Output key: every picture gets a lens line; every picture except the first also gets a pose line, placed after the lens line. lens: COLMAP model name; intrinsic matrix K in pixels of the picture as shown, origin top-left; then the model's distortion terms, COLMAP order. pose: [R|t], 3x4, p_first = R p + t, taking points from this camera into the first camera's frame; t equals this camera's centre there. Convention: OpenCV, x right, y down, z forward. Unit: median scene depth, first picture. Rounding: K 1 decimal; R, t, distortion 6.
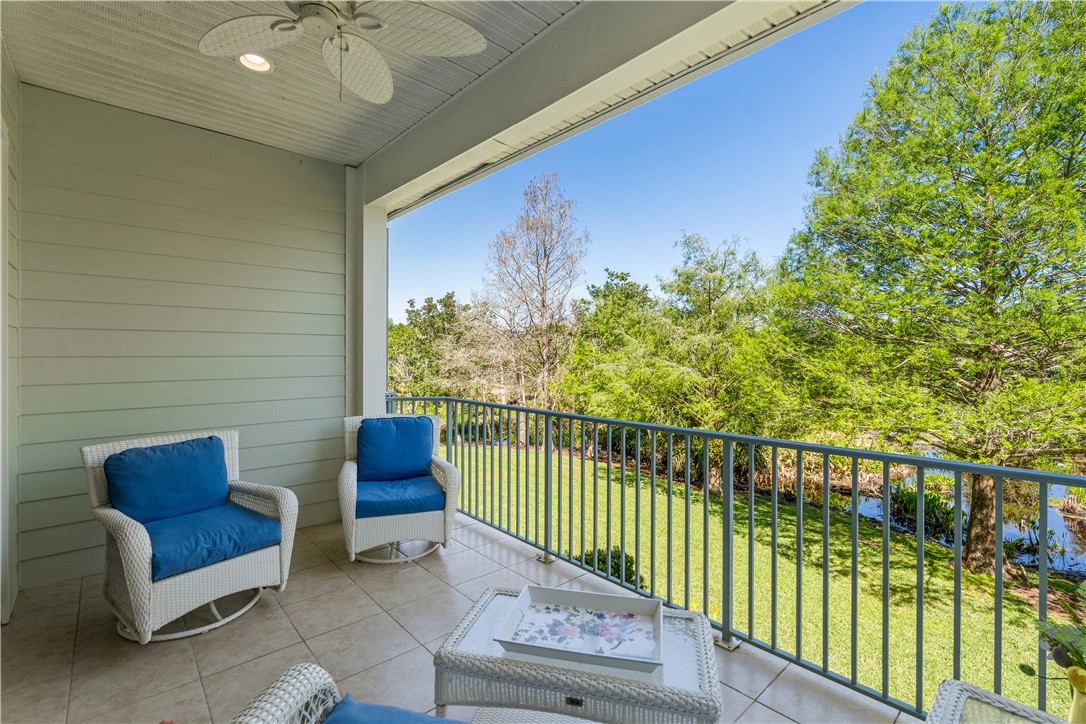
lens RADIAL K [[493.3, 0, 543.0], [0, 493.3, 362.0], [0, 0, 1]] dist [0.000027, -0.000079]
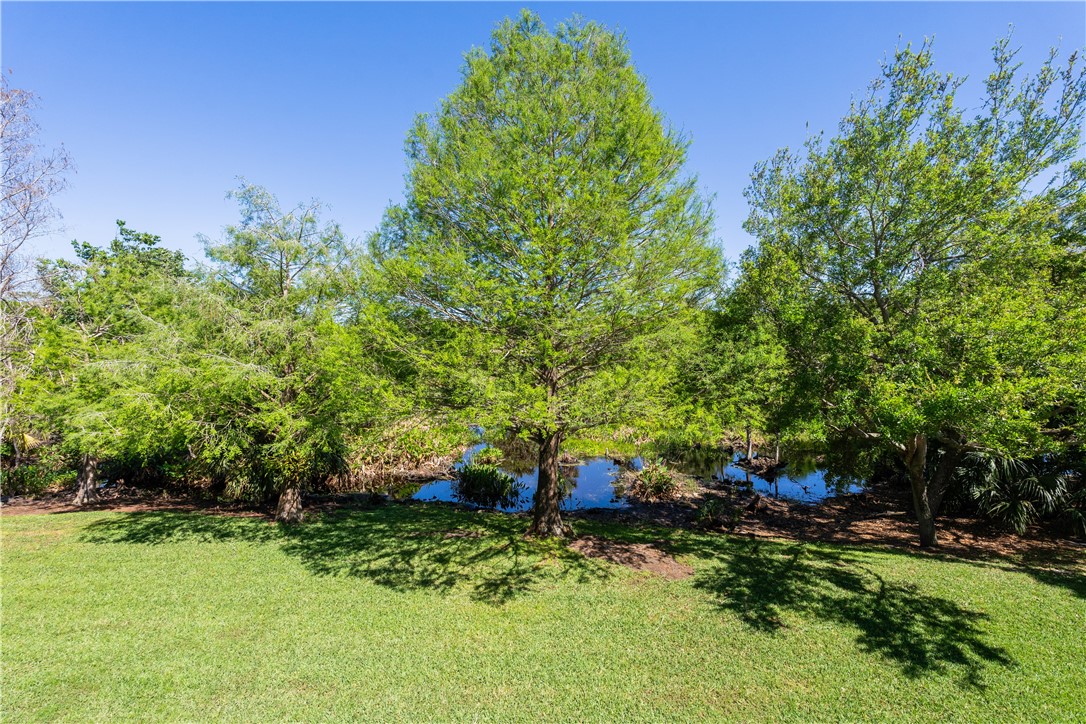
lens RADIAL K [[476.0, 0, 543.0], [0, 476.0, 362.0], [0, 0, 1]] dist [-0.000785, -0.000253]
pose [[0.657711, -0.020859, 0.752981, 0.040008], [0.008609, 0.999759, 0.020176, -0.002466], [-0.753221, -0.006788, 0.657733, 0.188769]]
